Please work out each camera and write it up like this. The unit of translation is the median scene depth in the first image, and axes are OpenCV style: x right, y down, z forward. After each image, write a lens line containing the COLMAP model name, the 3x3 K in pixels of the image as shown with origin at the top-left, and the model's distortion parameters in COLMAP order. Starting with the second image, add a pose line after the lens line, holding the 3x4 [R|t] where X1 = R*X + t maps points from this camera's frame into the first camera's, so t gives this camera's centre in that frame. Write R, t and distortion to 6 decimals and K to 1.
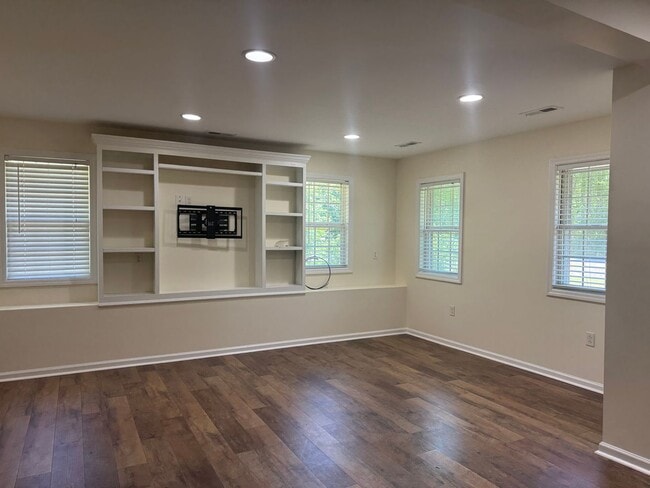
lens RADIAL K [[456.0, 0, 322.4], [0, 456.0, 241.3], [0, 0, 1]] dist [0.042009, -0.047195]
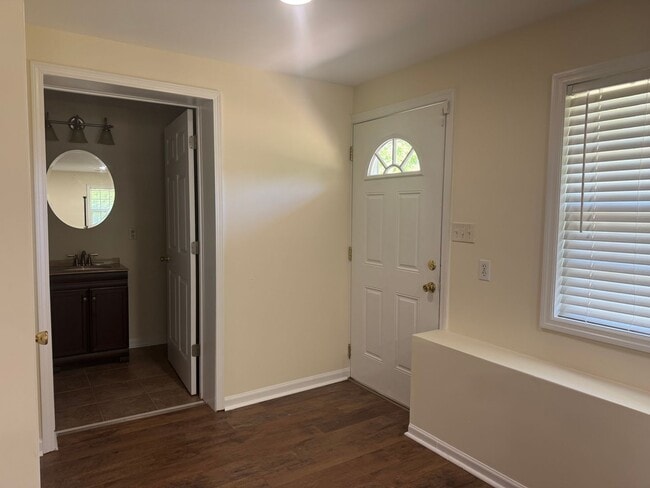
lens RADIAL K [[456.0, 0, 322.4], [0, 456.0, 241.3], [0, 0, 1]] dist [0.042009, -0.047195]
pose [[0.084233, 0.060260, -0.994622, -0.164286], [-0.030238, 0.997865, 0.057895, -0.028880], [0.995987, 0.025198, 0.085875, 0.656349]]
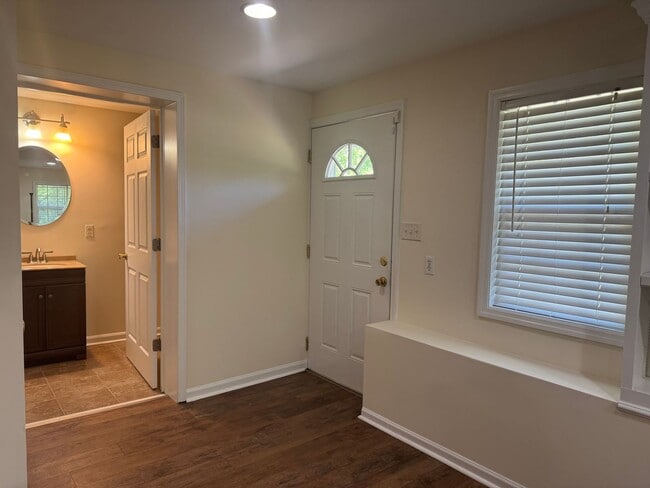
lens RADIAL K [[456.0, 0, 322.4], [0, 456.0, 241.3], [0, 0, 1]] dist [0.042009, -0.047195]
pose [[0.179717, 0.059959, -0.981889, -0.122415], [-0.040240, 0.997753, 0.053563, -0.026723], [0.982895, 0.029885, 0.181726, 0.646034]]
